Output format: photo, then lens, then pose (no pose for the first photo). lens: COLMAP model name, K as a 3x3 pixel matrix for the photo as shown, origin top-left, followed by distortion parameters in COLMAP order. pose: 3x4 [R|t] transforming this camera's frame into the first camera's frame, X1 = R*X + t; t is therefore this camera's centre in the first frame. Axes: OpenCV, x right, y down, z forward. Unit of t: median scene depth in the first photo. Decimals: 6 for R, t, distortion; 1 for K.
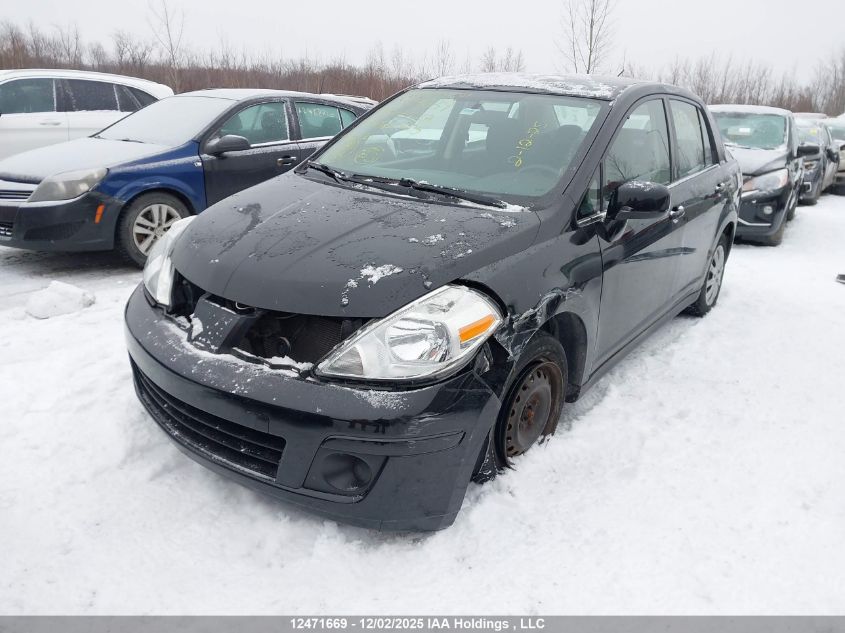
lens RADIAL K [[684.7, 0, 422.5], [0, 684.7, 316.5], [0, 0, 1]] dist [0.025104, 0.001151]
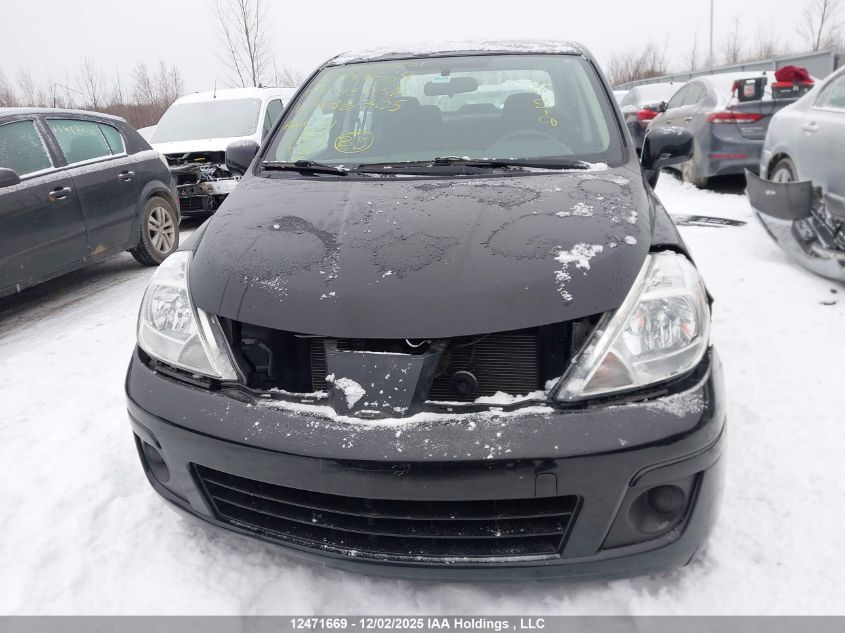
lens RADIAL K [[684.7, 0, 422.5], [0, 684.7, 316.5], [0, 0, 1]] dist [0.025104, 0.001151]
pose [[0.874724, -0.227812, 0.427738, -0.534054], [0.235107, 0.971284, 0.036509, -0.062937], [-0.423772, 0.068629, 0.903165, 0.345021]]
